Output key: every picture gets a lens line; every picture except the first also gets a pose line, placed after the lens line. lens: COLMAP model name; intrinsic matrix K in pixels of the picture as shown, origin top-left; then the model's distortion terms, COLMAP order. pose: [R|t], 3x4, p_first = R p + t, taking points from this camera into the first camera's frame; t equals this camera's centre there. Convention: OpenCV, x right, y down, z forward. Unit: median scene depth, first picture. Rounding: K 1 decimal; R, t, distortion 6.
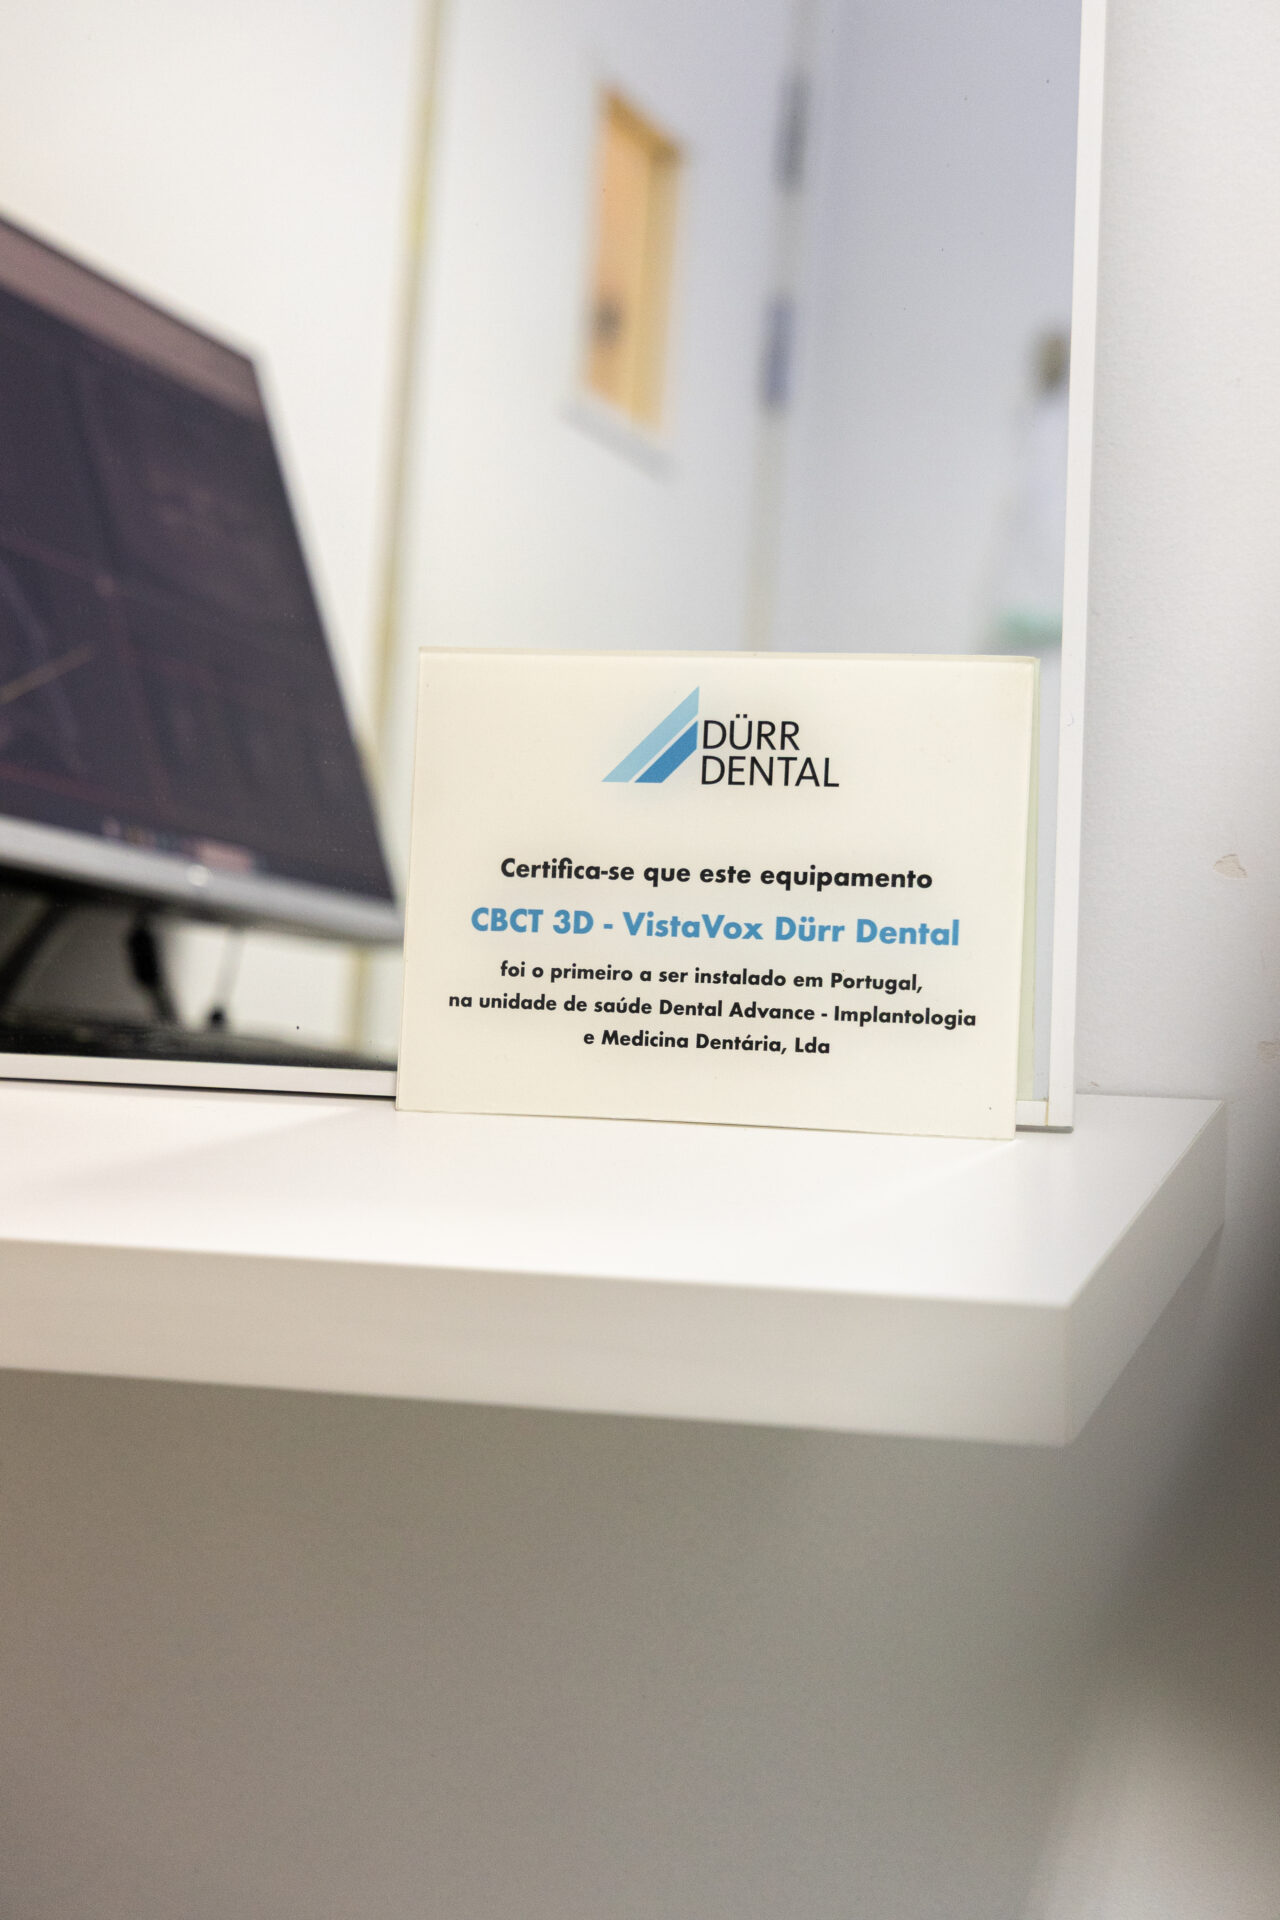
lens RADIAL K [[3937.5, 0, 640.4], [0, 3937.5, 960.6], [0, 0, 1]] dist [-0.048371, 0.000000]
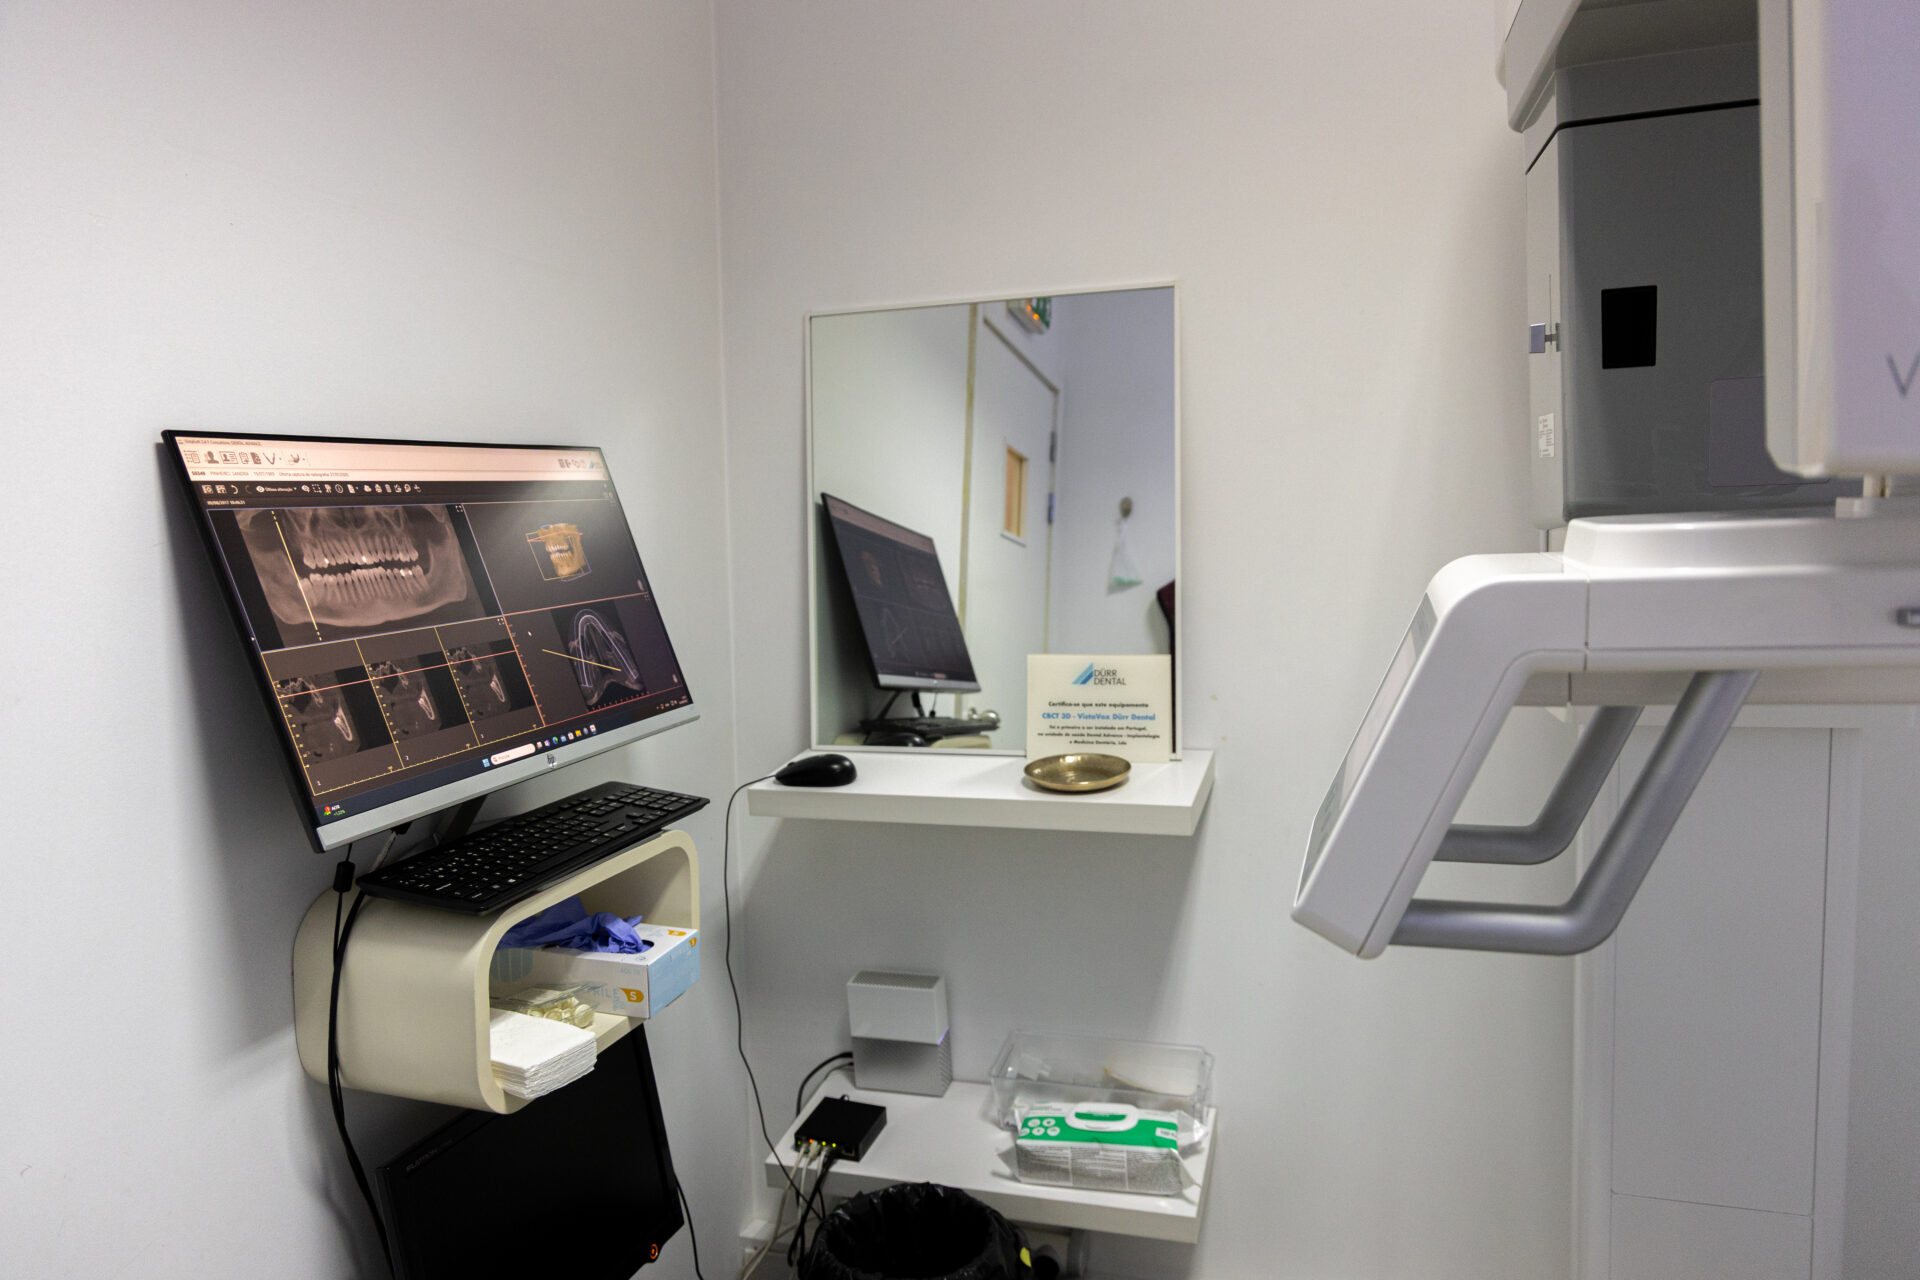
lens RADIAL K [[1270.9, 0, 960.2], [0, 1270.9, 637.2], [0, 0, 1]] dist [-0.001800, -0.000642]
pose [[0.999362, -0.035625, -0.002505, -0.129424], [0.035620, 0.999363, -0.001963, -0.099750], [0.002573, 0.001872, 0.999995, -0.432193]]
